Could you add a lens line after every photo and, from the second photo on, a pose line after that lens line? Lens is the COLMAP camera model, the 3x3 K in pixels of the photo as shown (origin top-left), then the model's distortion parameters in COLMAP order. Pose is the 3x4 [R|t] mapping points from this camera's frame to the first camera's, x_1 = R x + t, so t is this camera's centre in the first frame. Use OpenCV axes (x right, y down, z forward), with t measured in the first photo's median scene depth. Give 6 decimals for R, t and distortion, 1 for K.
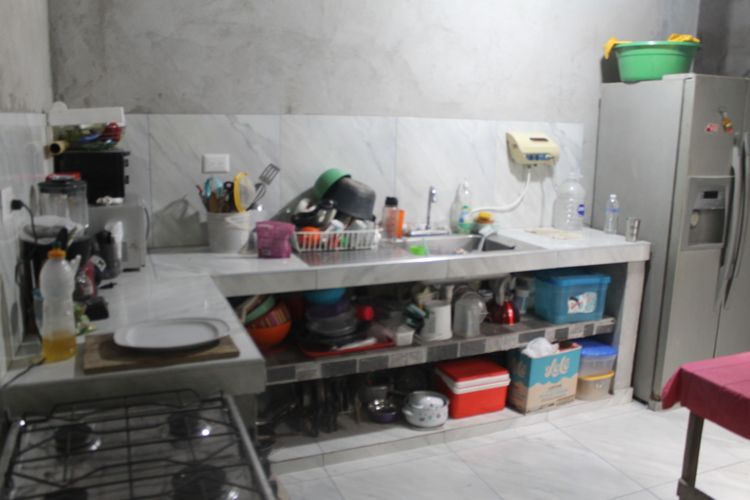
lens RADIAL K [[635.5, 0, 375.0], [0, 635.5, 250.0], [0, 0, 1]] dist [-0.162366, 0.147250]
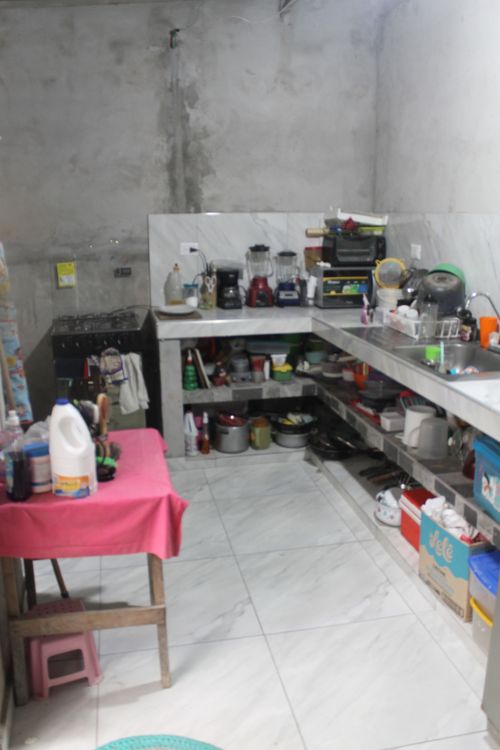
lens RADIAL K [[635.5, 0, 239.5], [0, 635.5, 376.6], [0, 0, 1]] dist [-0.162366, 0.147250]
pose [[-0.188300, 0.231501, -0.954437, 1.112439], [-0.191099, 0.944610, 0.266820, -0.173379], [0.963340, 0.232634, -0.133631, 0.913047]]
